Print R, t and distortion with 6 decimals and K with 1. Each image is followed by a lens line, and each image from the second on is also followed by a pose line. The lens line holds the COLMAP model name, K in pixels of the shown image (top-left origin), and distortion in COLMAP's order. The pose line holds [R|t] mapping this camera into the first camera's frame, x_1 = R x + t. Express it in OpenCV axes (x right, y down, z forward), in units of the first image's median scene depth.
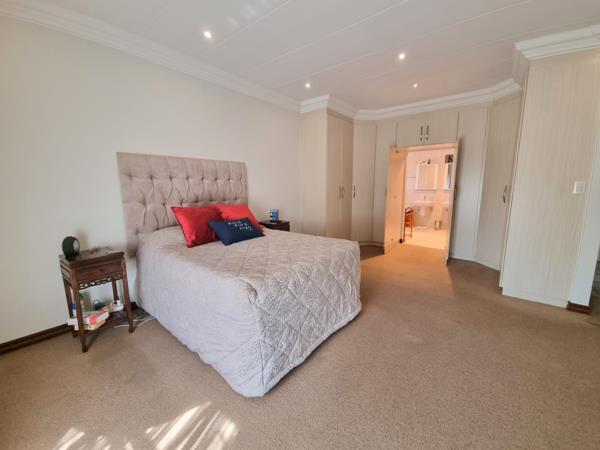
lens RADIAL K [[245.8, 0, 302.6], [0, 245.8, 225.5], [0, 0, 1]] dist [0.000064, -0.003401]
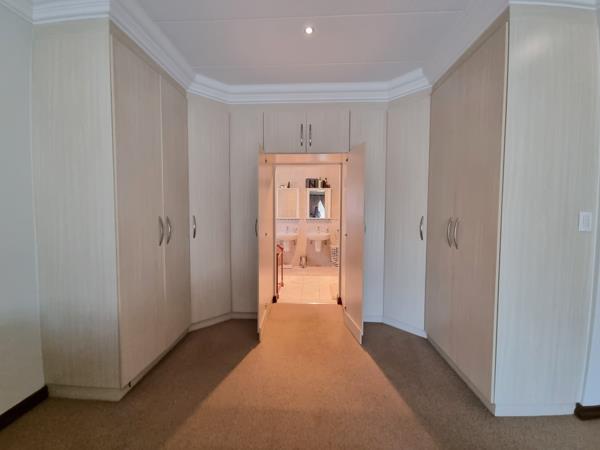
lens RADIAL K [[245.8, 0, 299.9], [0, 245.8, 222.9], [0, 0, 1]] dist [0.000064, -0.003401]
pose [[0.816828, -0.019691, 0.576545, 0.100998], [0.088031, 0.991967, -0.090841, -0.085590], [-0.570124, 0.124955, 0.812000, 0.489090]]
